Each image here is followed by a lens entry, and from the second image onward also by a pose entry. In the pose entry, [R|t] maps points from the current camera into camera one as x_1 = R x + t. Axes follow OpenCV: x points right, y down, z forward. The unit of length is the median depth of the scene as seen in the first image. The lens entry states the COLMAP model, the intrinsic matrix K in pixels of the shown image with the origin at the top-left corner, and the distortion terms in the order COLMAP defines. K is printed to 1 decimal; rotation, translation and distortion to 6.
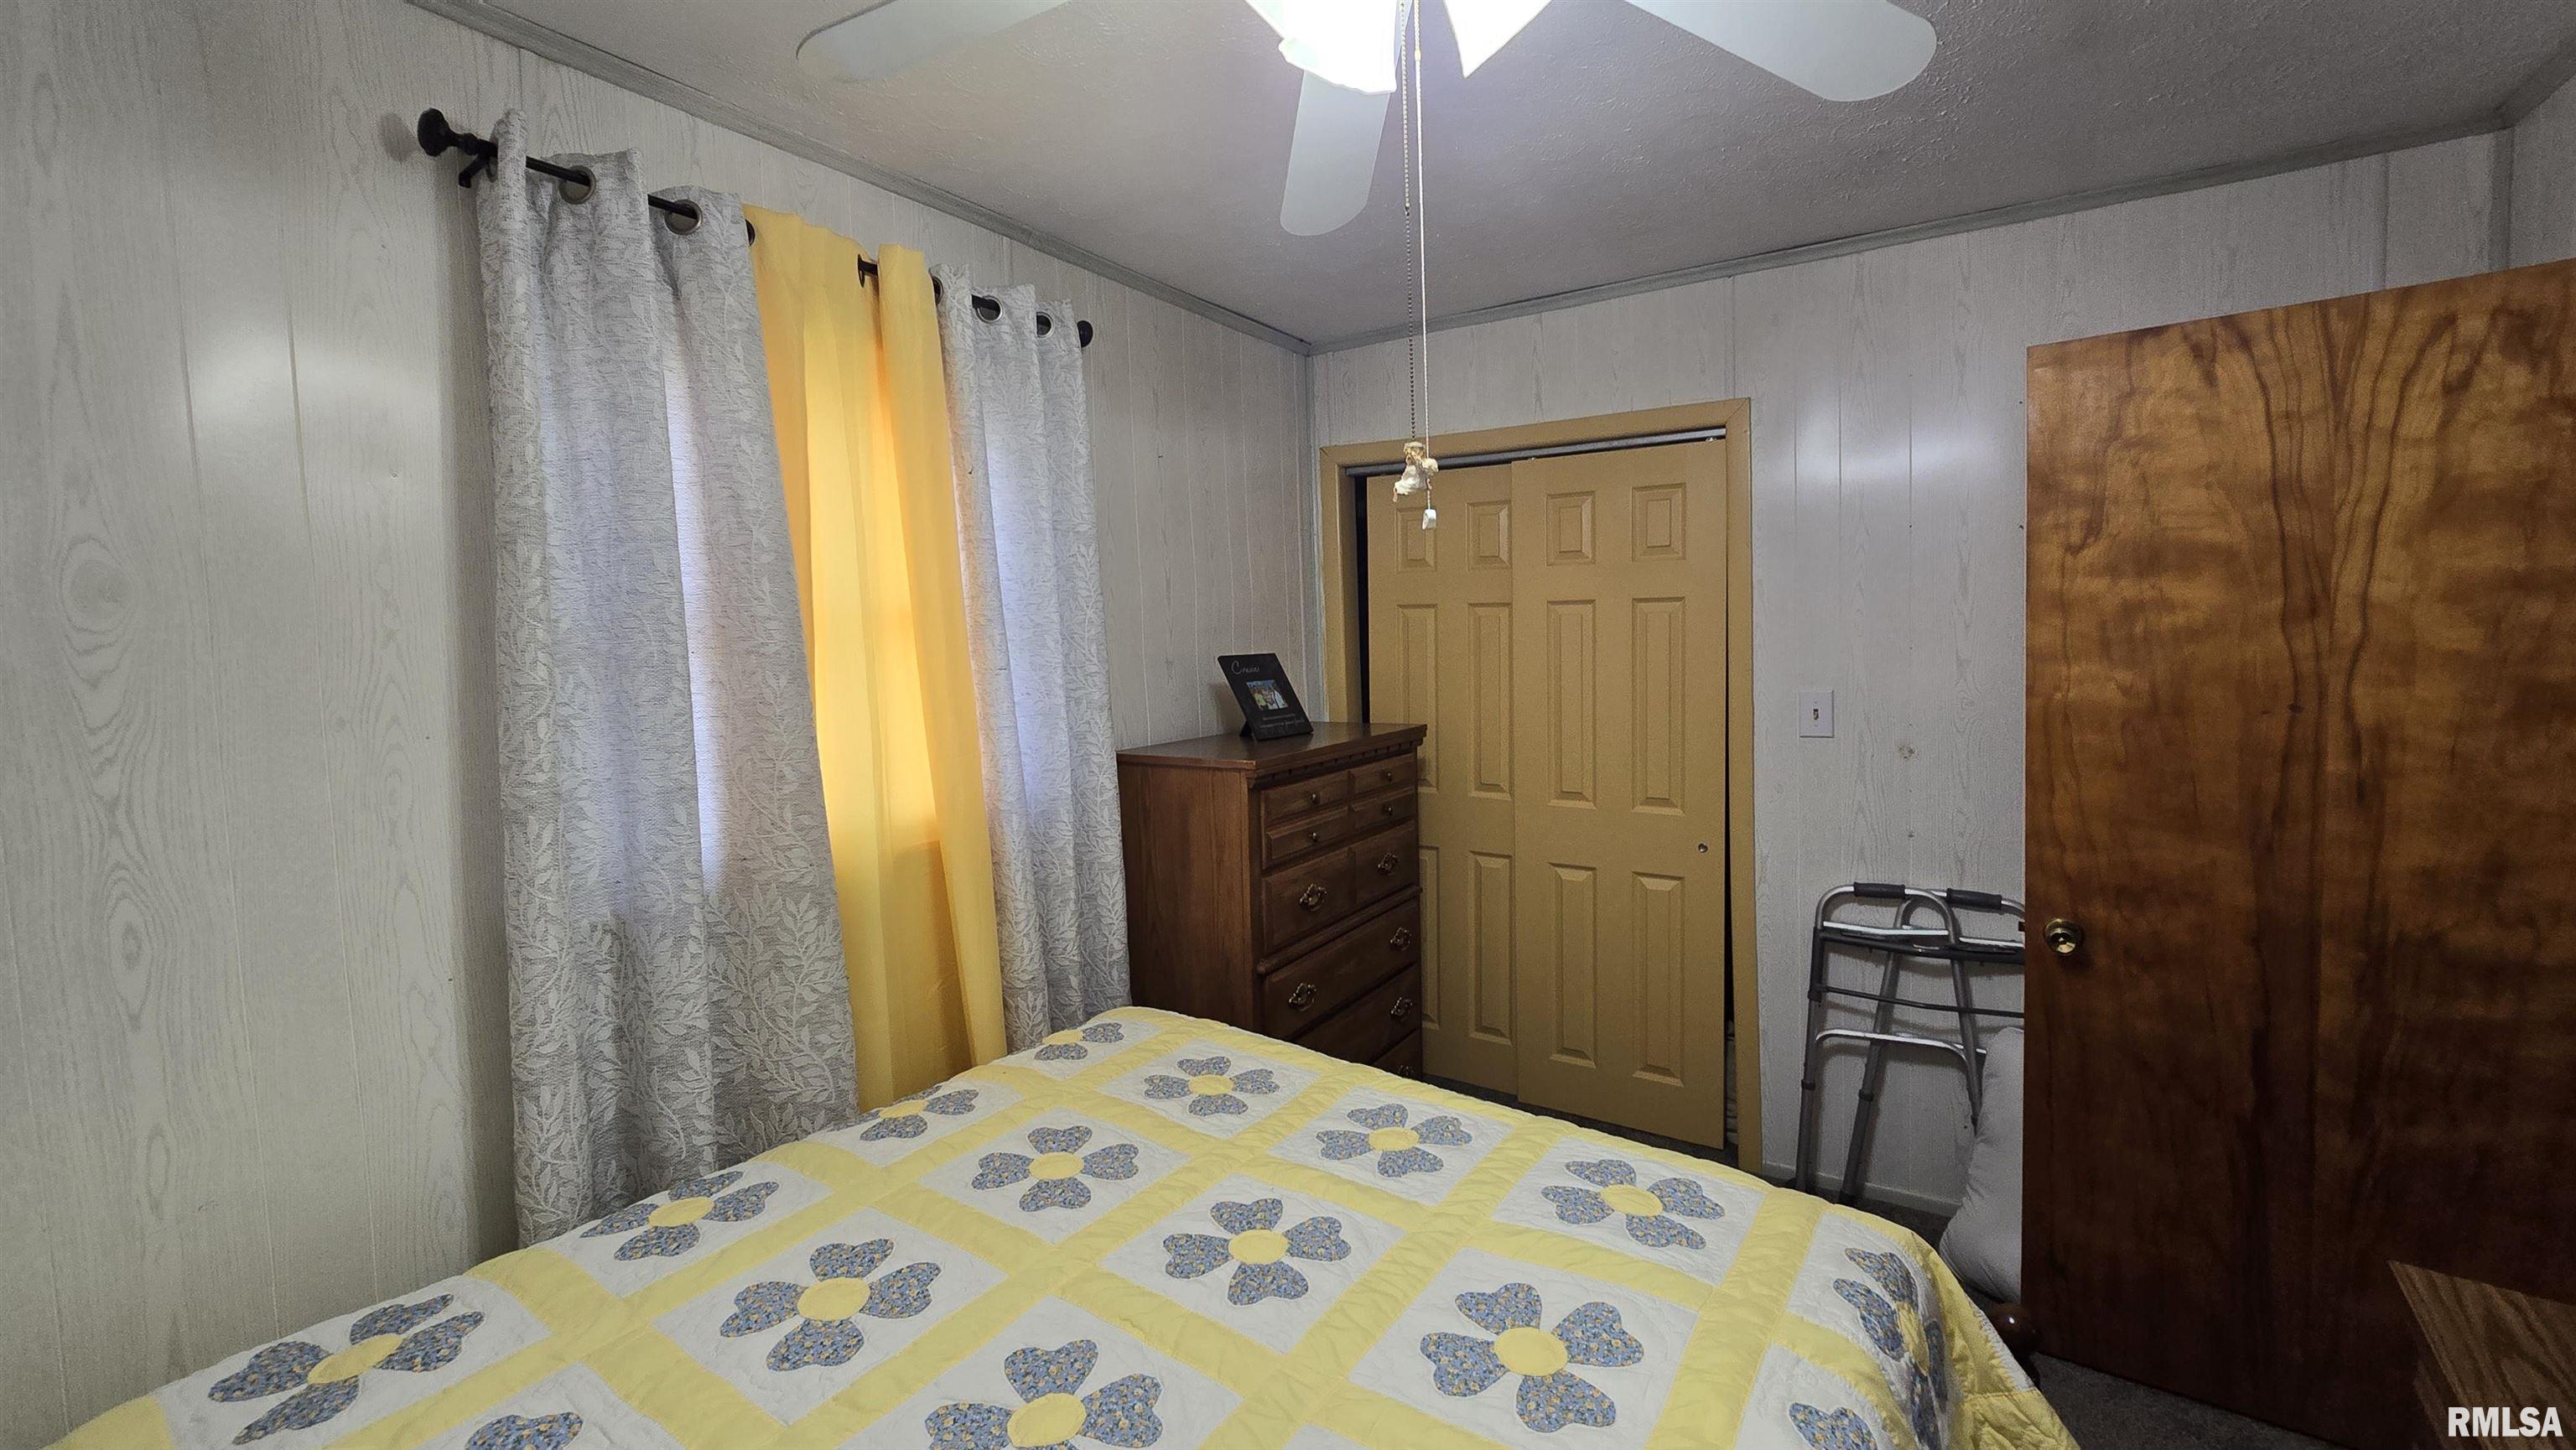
lens RADIAL K [[1062.3, 0, 1288.0], [0, 1062.3, 725.0], [0, 0, 1]] dist [-0.001563, -0.000343]
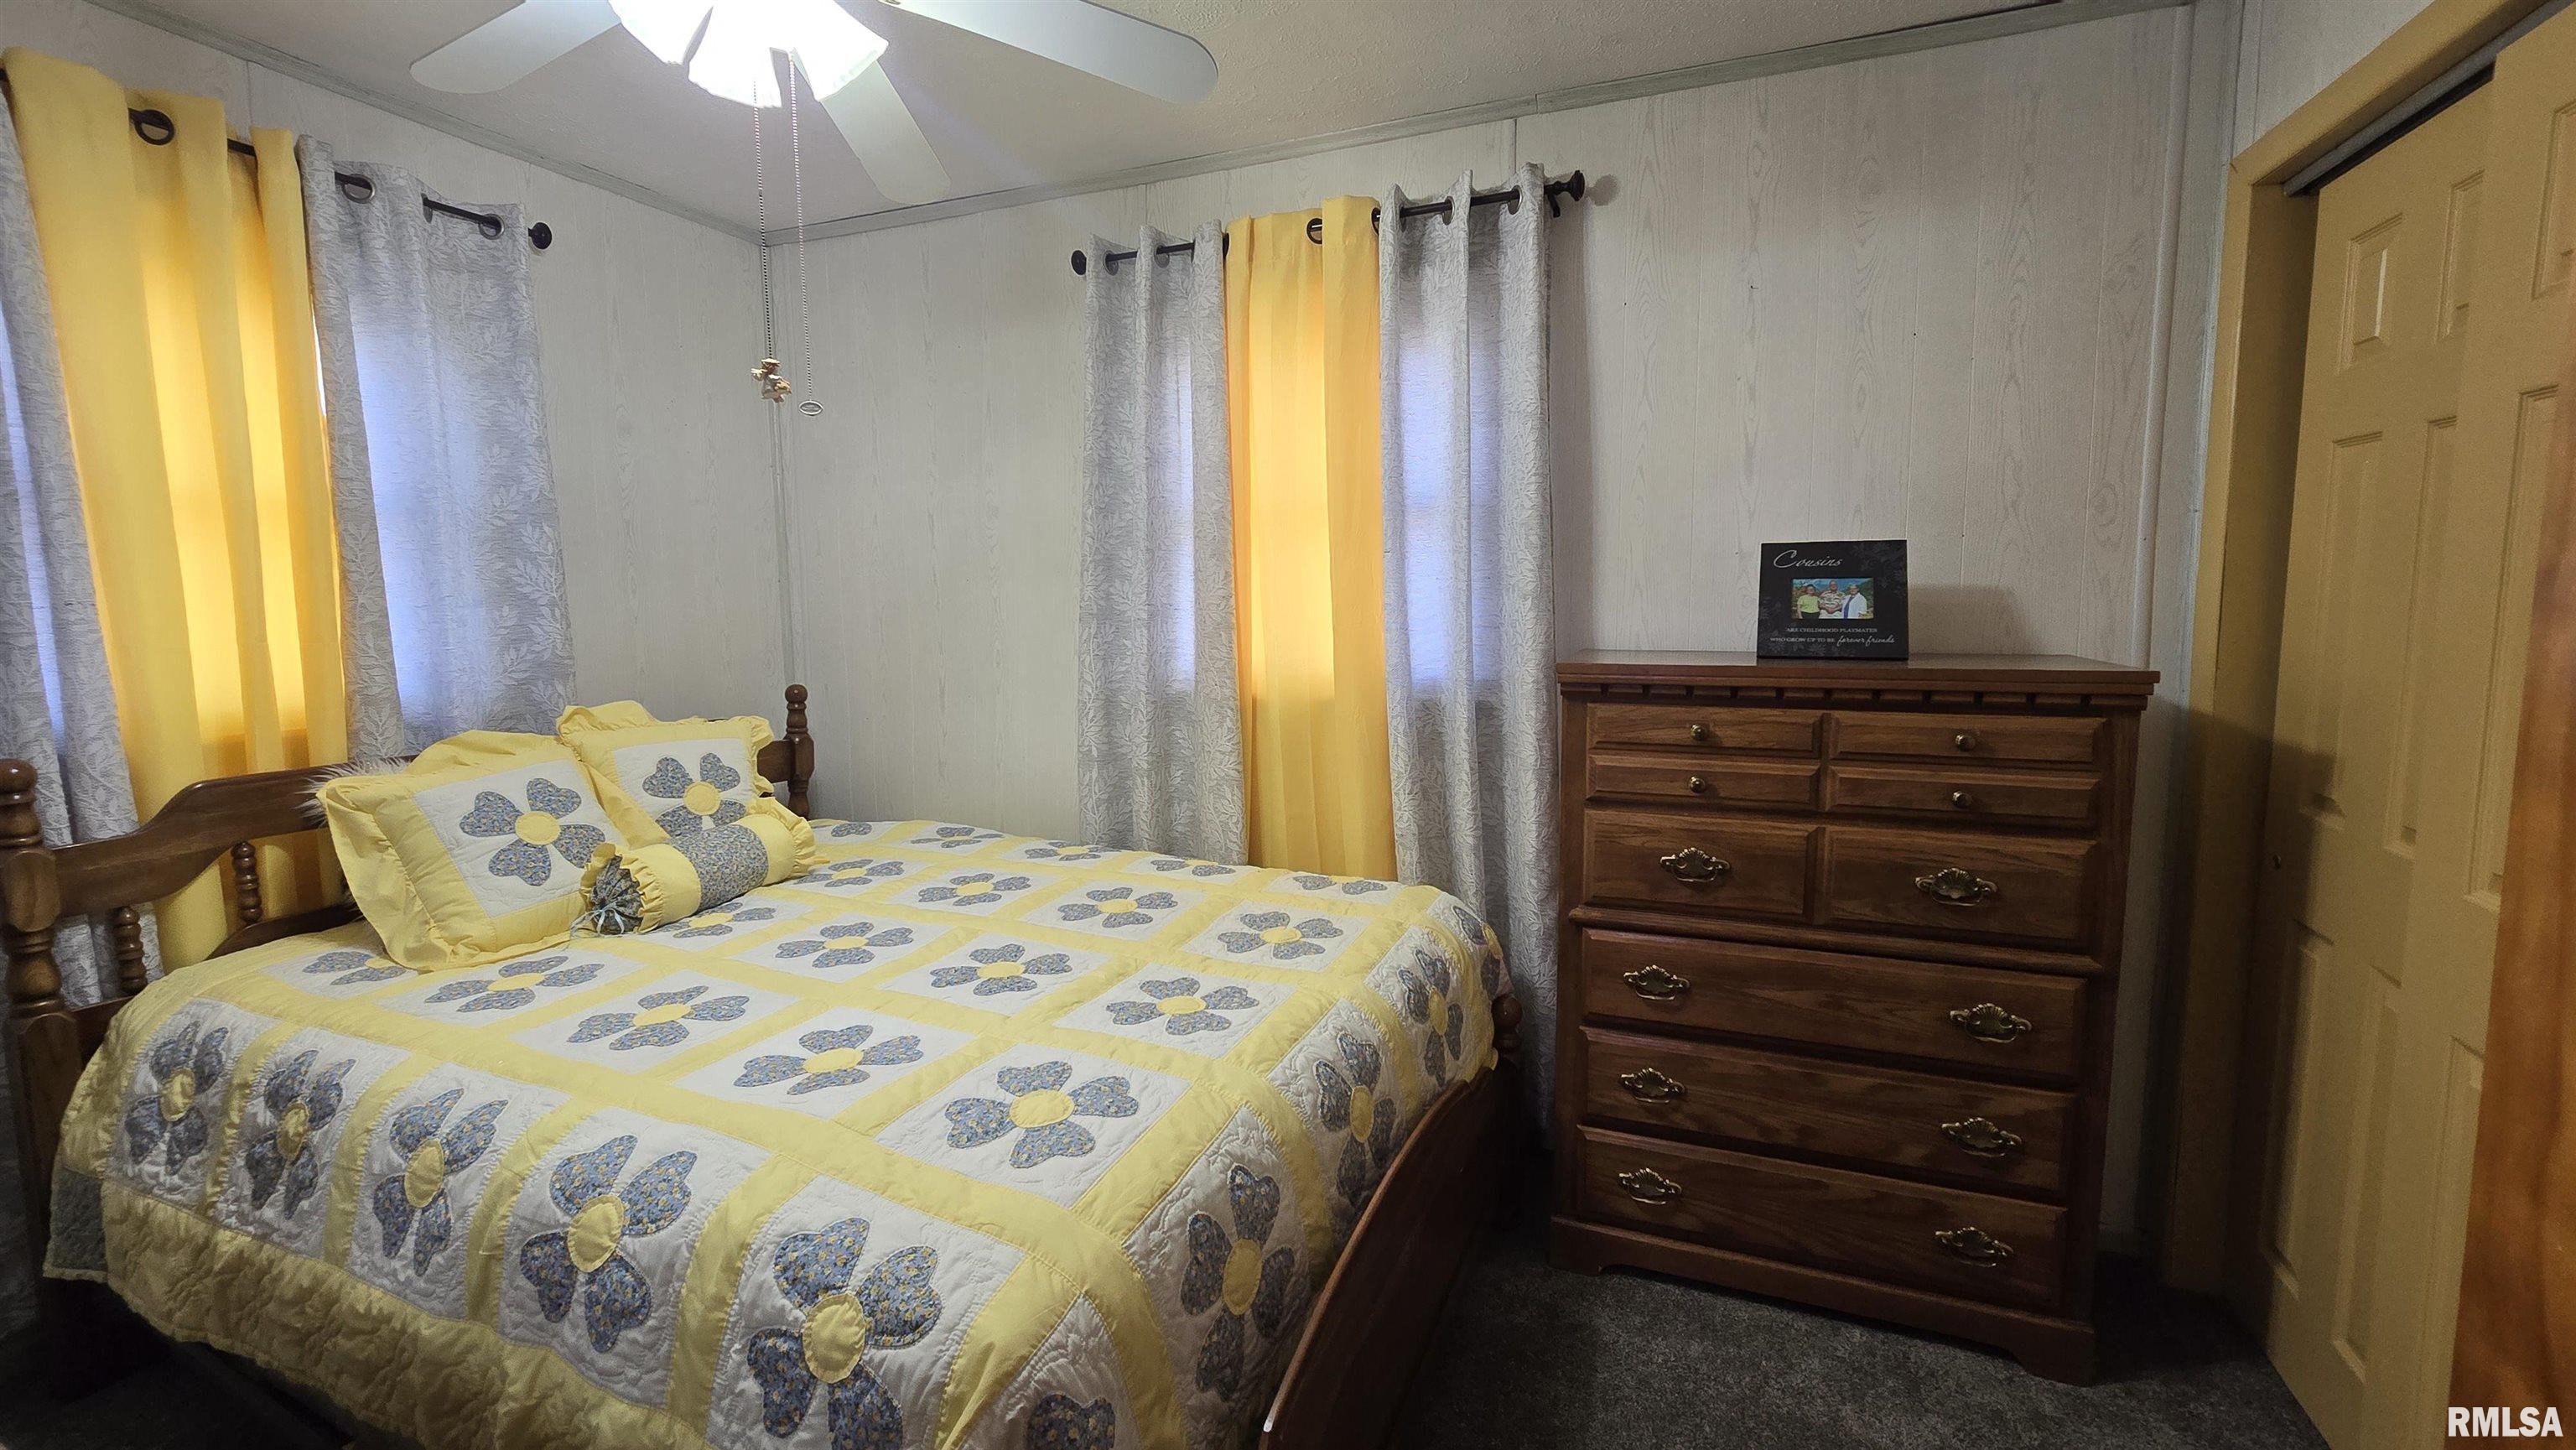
lens RADIAL K [[1062.3, 0, 1288.0], [0, 1062.3, 725.0], [0, 0, 1]] dist [-0.001563, -0.000343]
pose [[0.176863, 0.152683, -0.972321, 0.726054], [-0.078270, 0.986947, 0.140743, -0.019454], [0.981118, 0.051212, 0.186505, 0.606359]]
